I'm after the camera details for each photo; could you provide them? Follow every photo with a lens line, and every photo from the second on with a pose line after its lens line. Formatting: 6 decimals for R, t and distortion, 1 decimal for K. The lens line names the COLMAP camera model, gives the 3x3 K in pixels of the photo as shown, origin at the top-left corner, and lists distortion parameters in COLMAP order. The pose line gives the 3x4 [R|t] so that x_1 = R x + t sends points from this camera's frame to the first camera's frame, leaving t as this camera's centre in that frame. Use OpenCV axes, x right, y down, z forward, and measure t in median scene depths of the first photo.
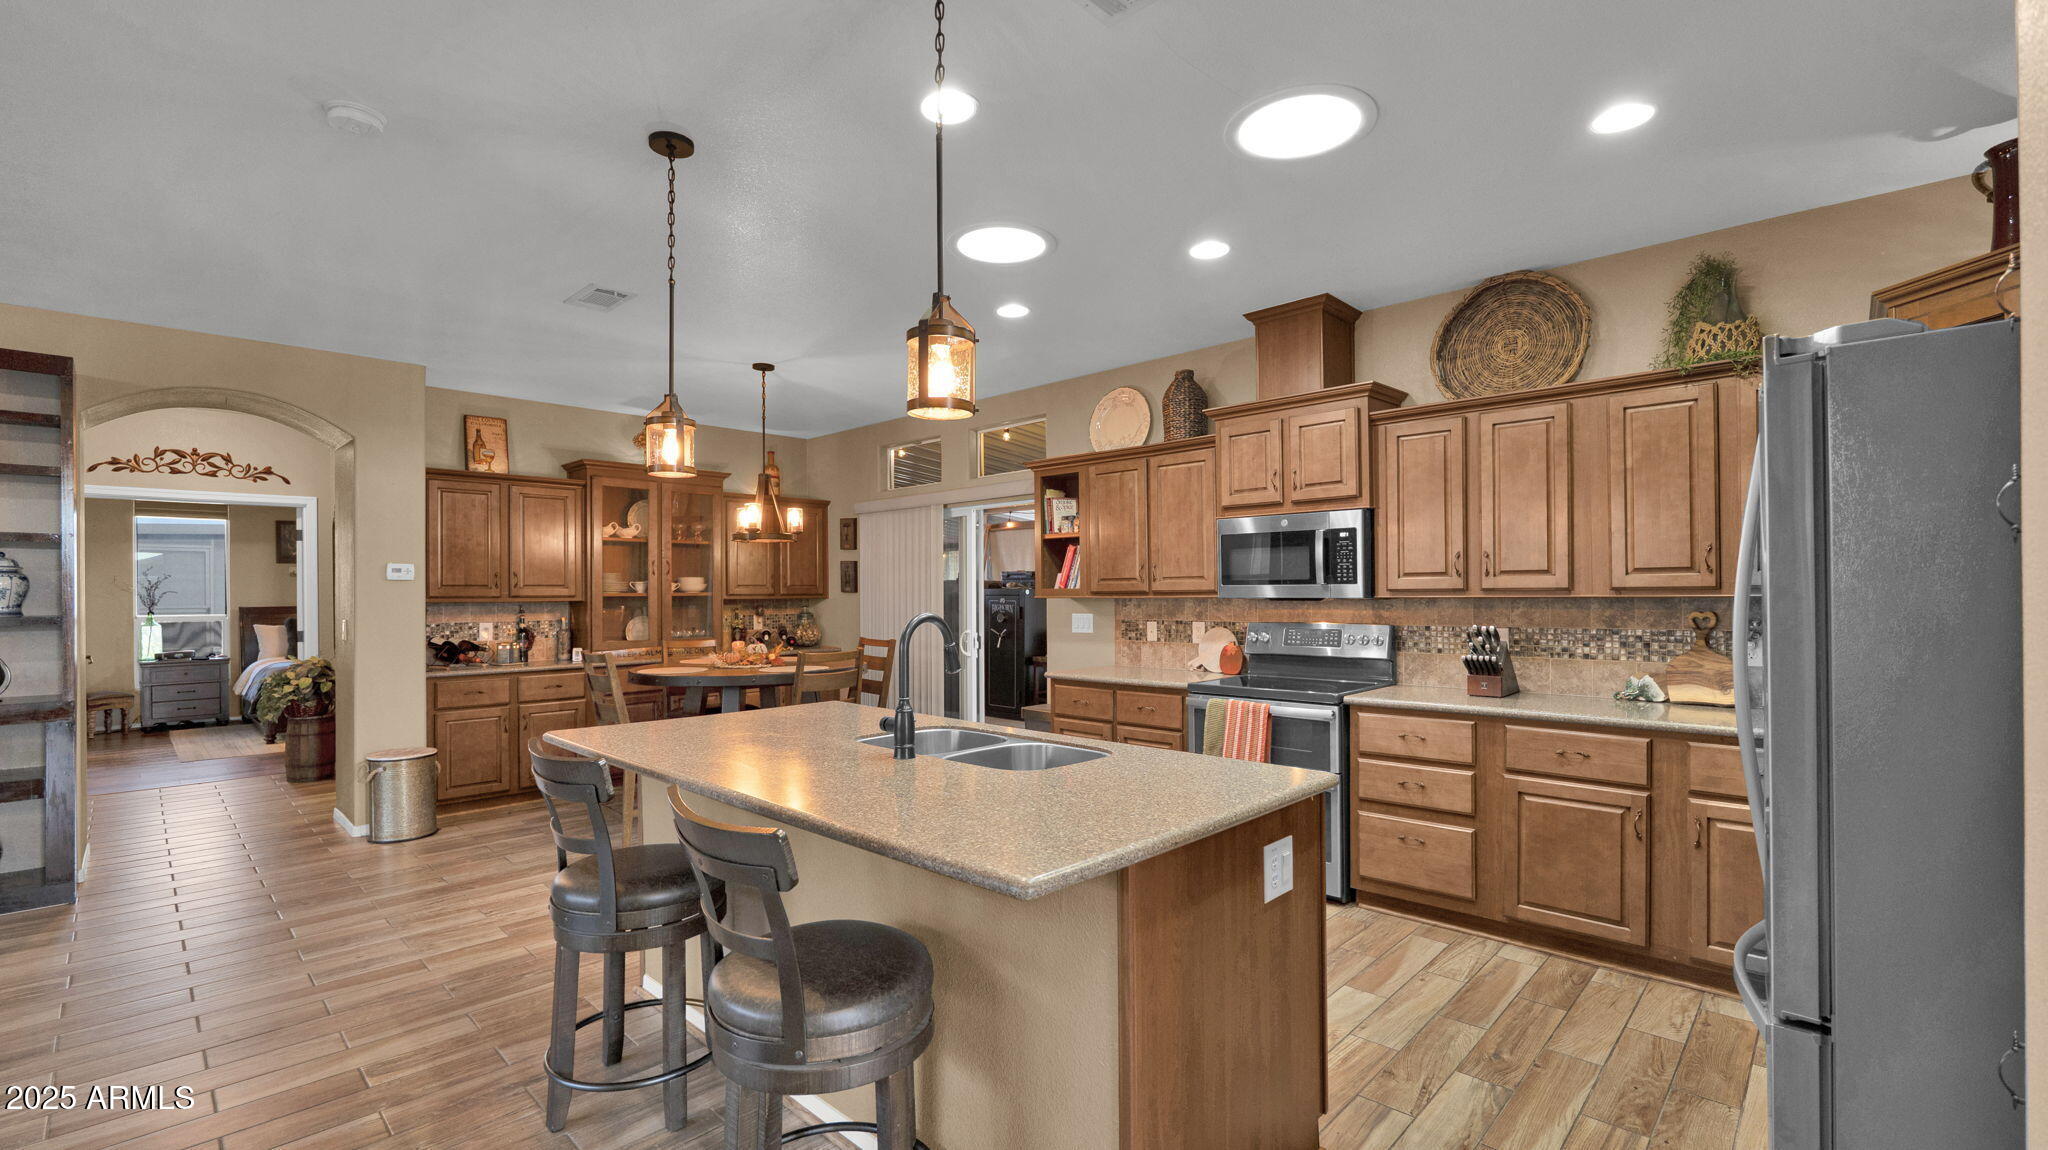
lens RADIAL K [[870.7, 0, 1018.1], [0, 870.7, 586.9], [0, 0, 1]] dist [-0.008572, 0.000016]
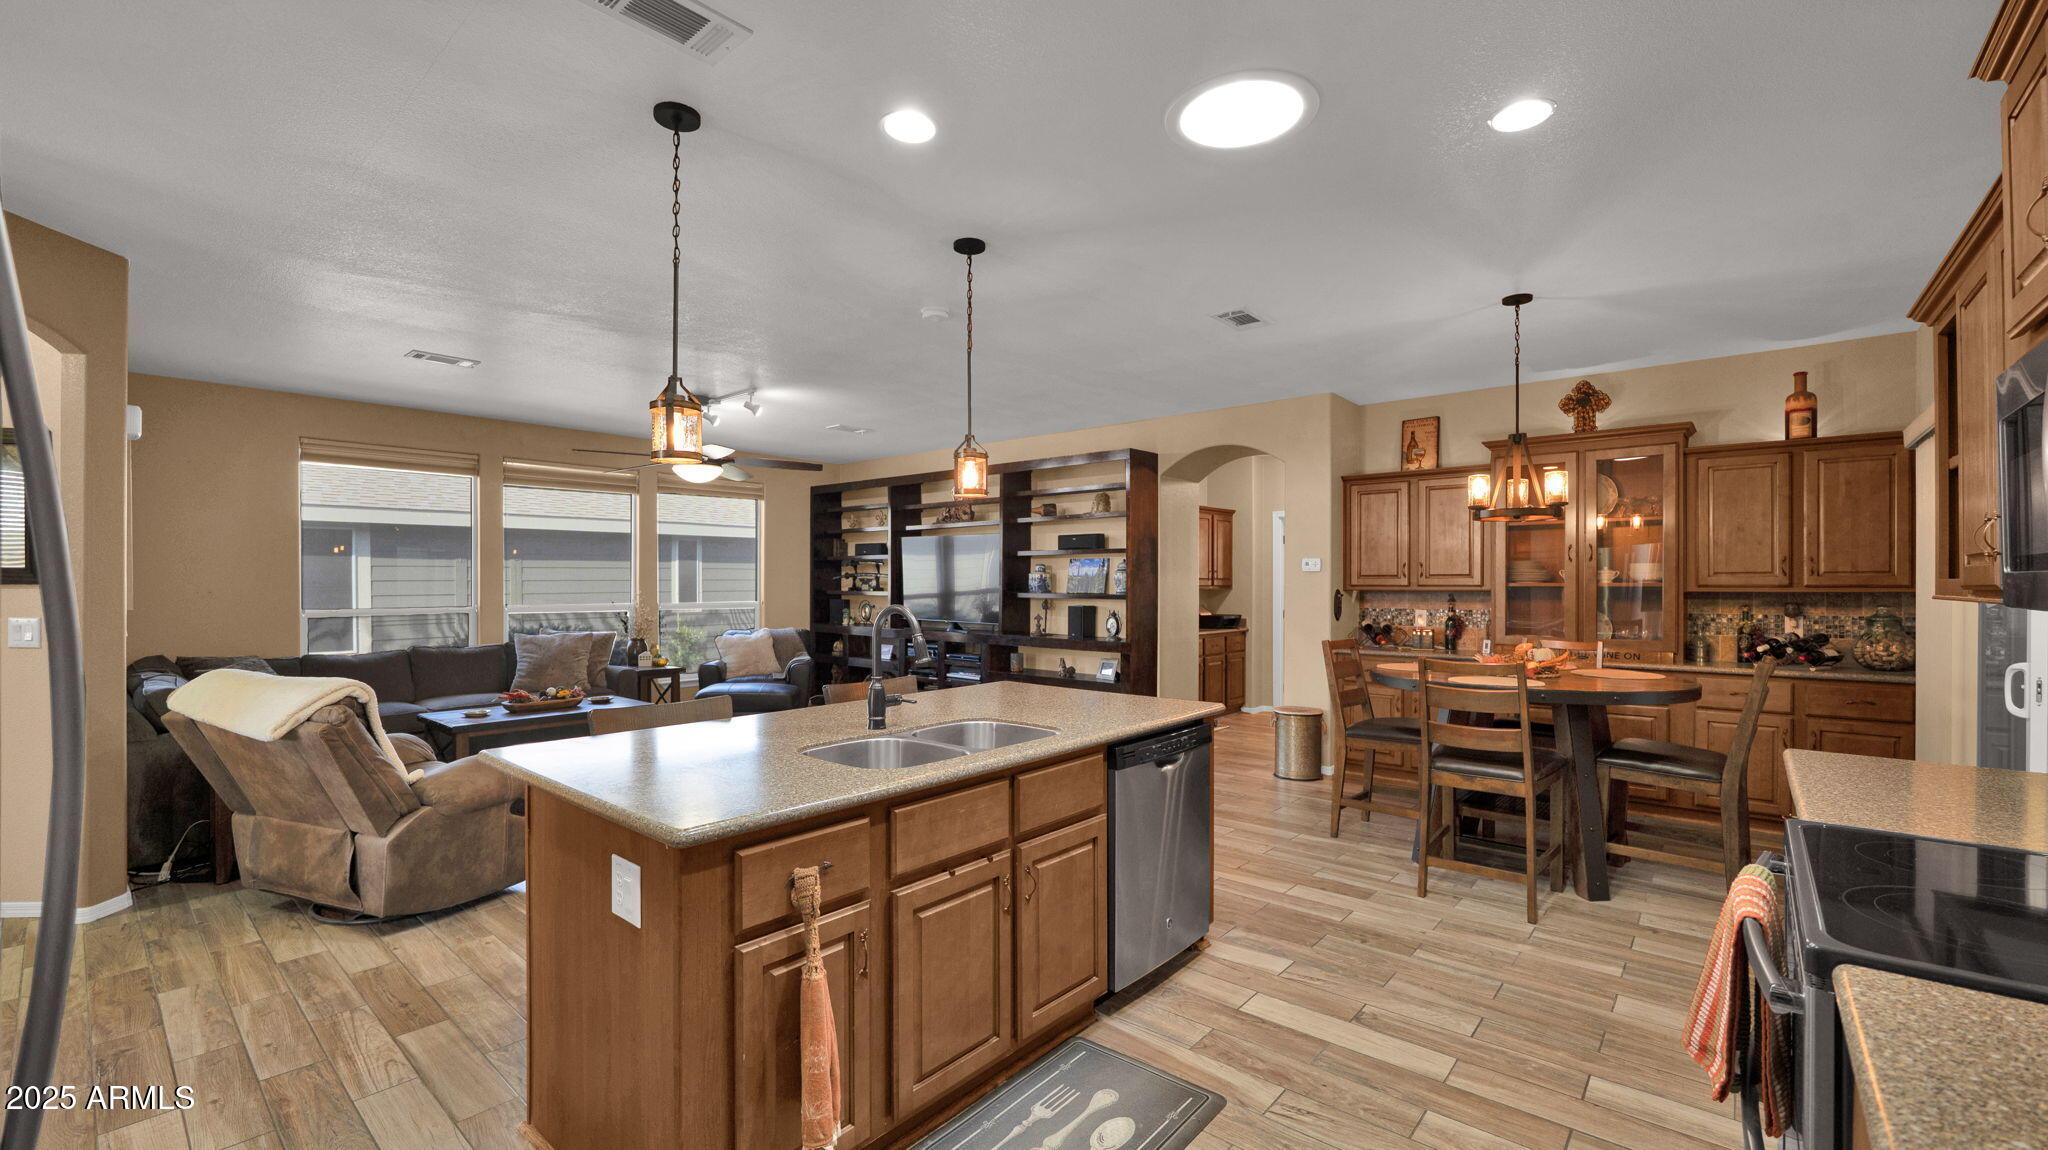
lens RADIAL K [[840.5, 0, 1028.7], [0, 840.5, 581.7], [0, 0, 1]] dist [-0.009630, -0.000108]
pose [[0.059052, 0.003904, -0.998247, 0.400686], [0.005765, 0.999974, 0.004252, -0.001002], [0.998238, -0.006006, 0.059028, 0.456897]]
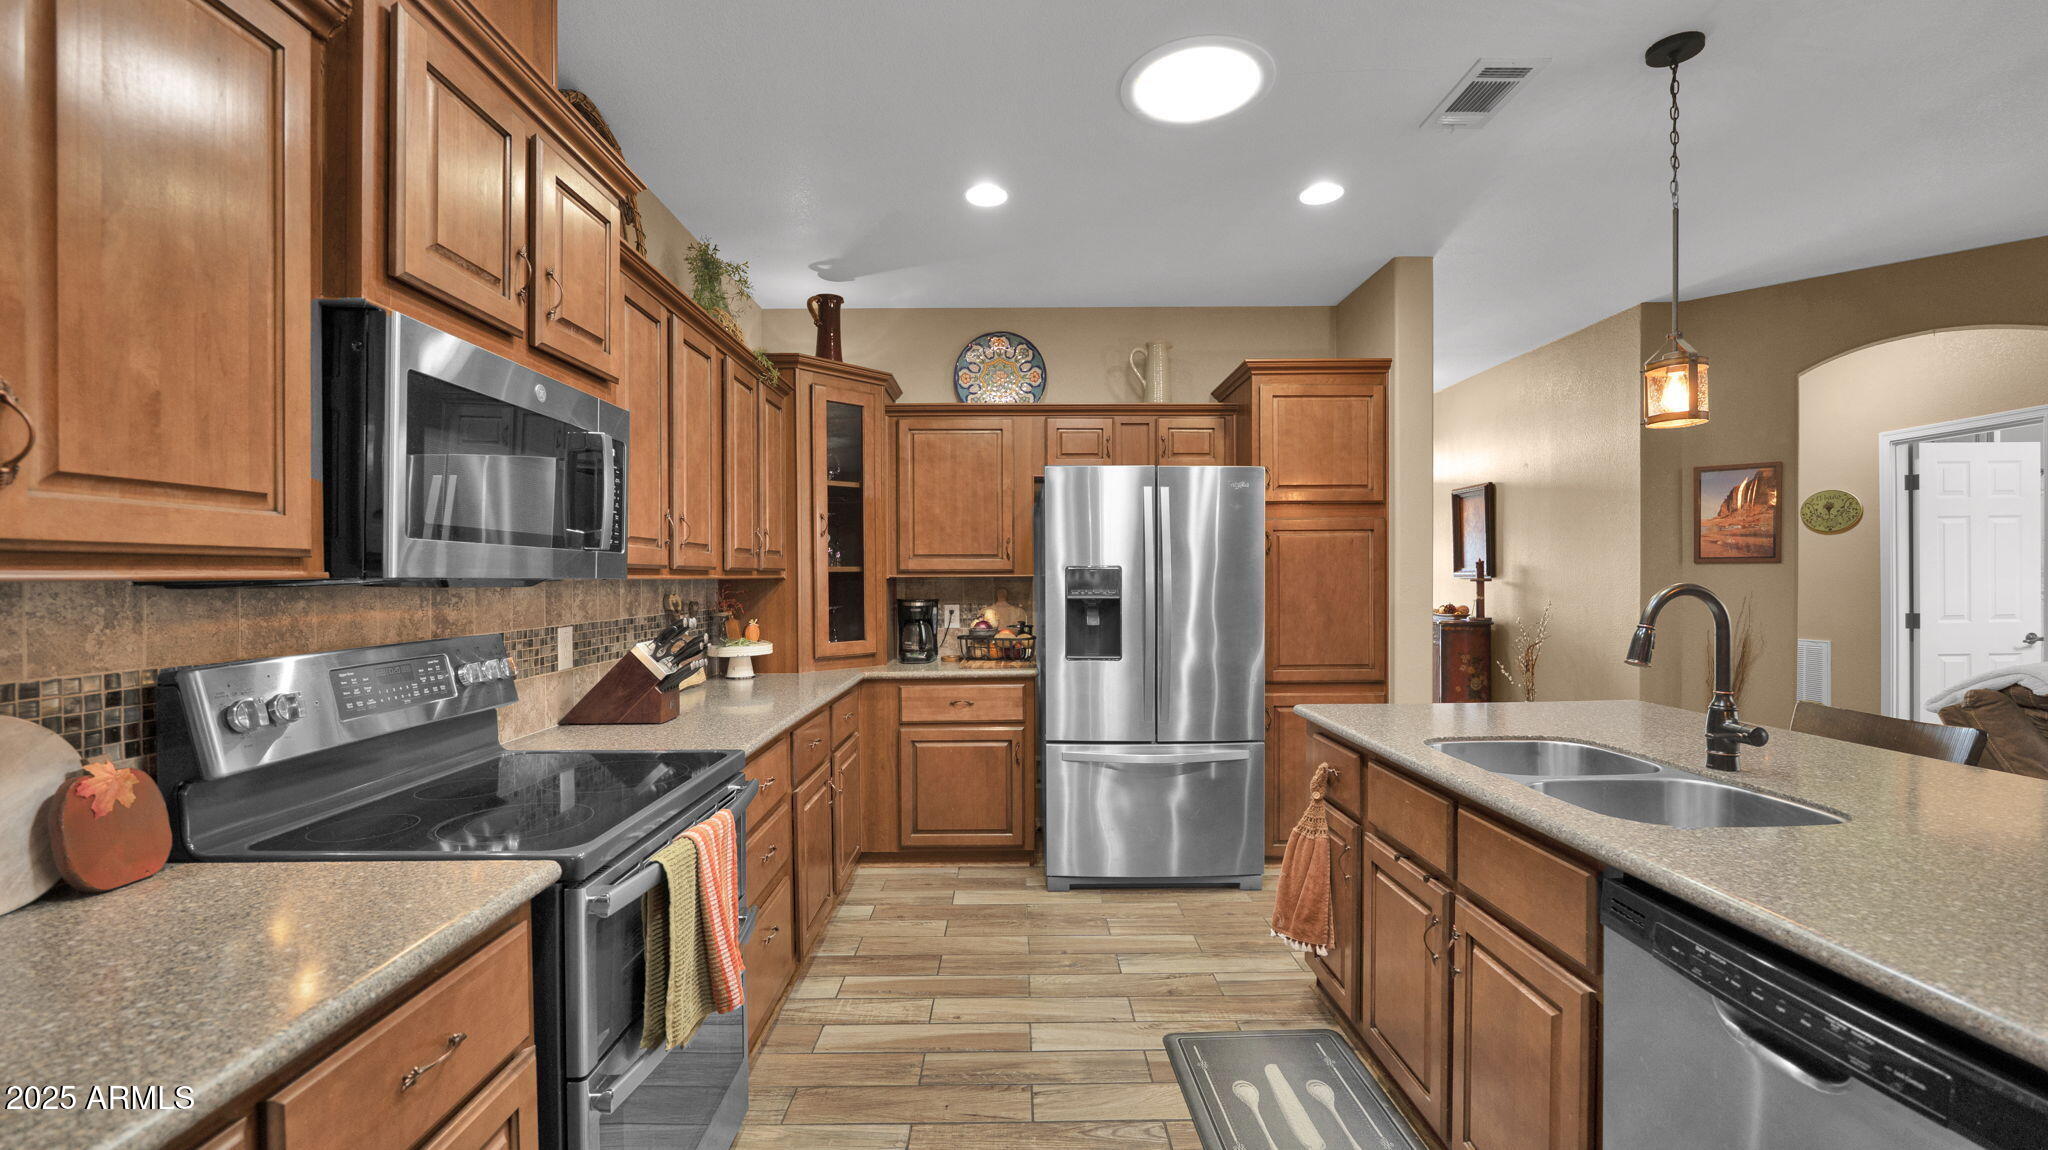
lens RADIAL K [[841.8, 0, 1007.7], [0, 841.8, 584.6], [0, 0, 1]] dist [-0.007470, 0.000404]
pose [[-0.690702, 0.004505, 0.723125, -0.089448], [0.005316, 0.999985, -0.001152, 0.012057], [-0.723120, 0.003048, -0.690716, 0.791876]]
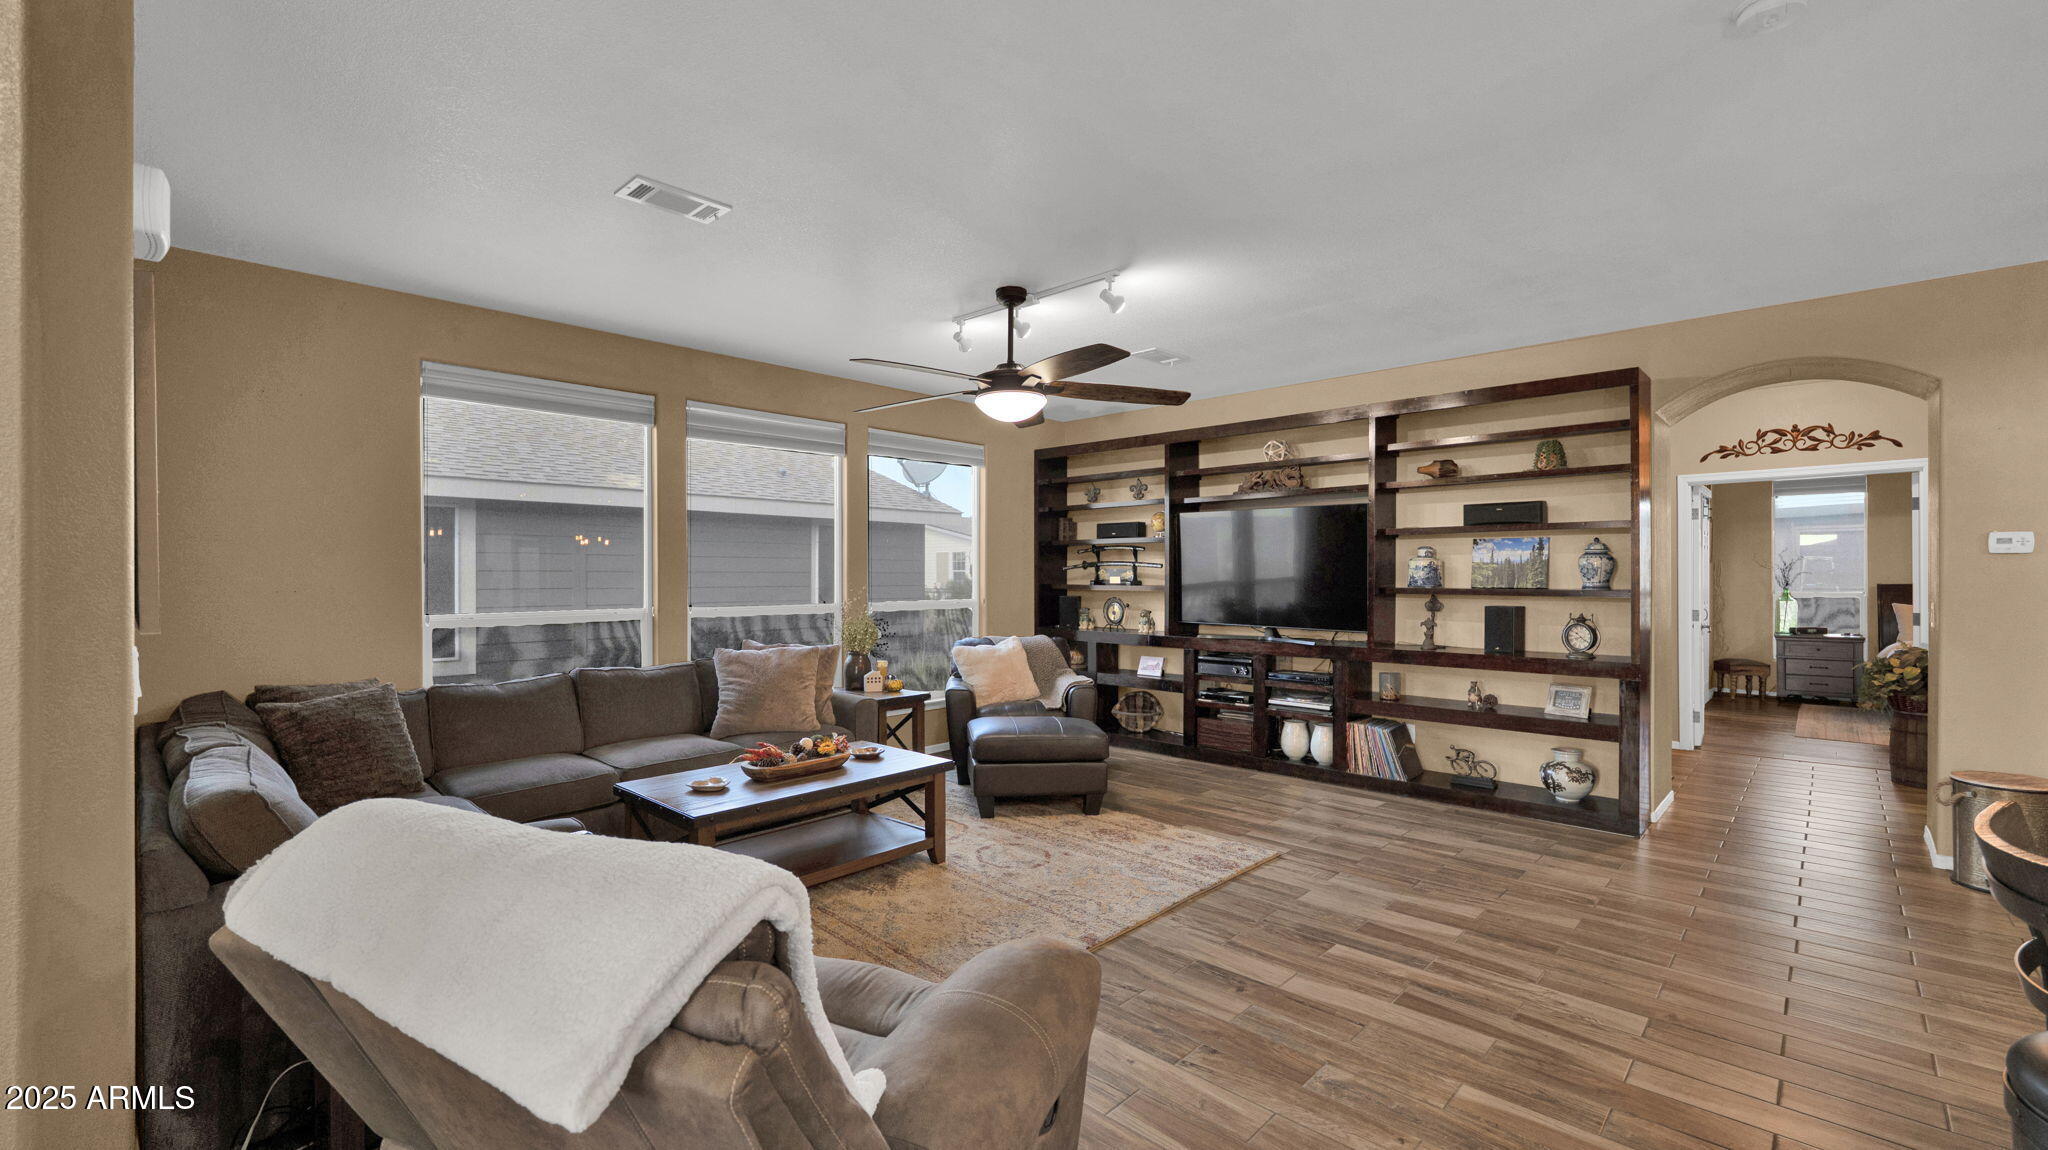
lens RADIAL K [[849.8, 0, 1026.8], [0, 849.8, 579.1], [0, 0, 1]] dist [-0.000515, 0.000150]
pose [[0.008124, 0.010569, -0.999911, 0.023638], [0.009589, 0.999897, 0.010647, -0.001316], [0.999921, -0.009675, 0.008022, 0.112189]]
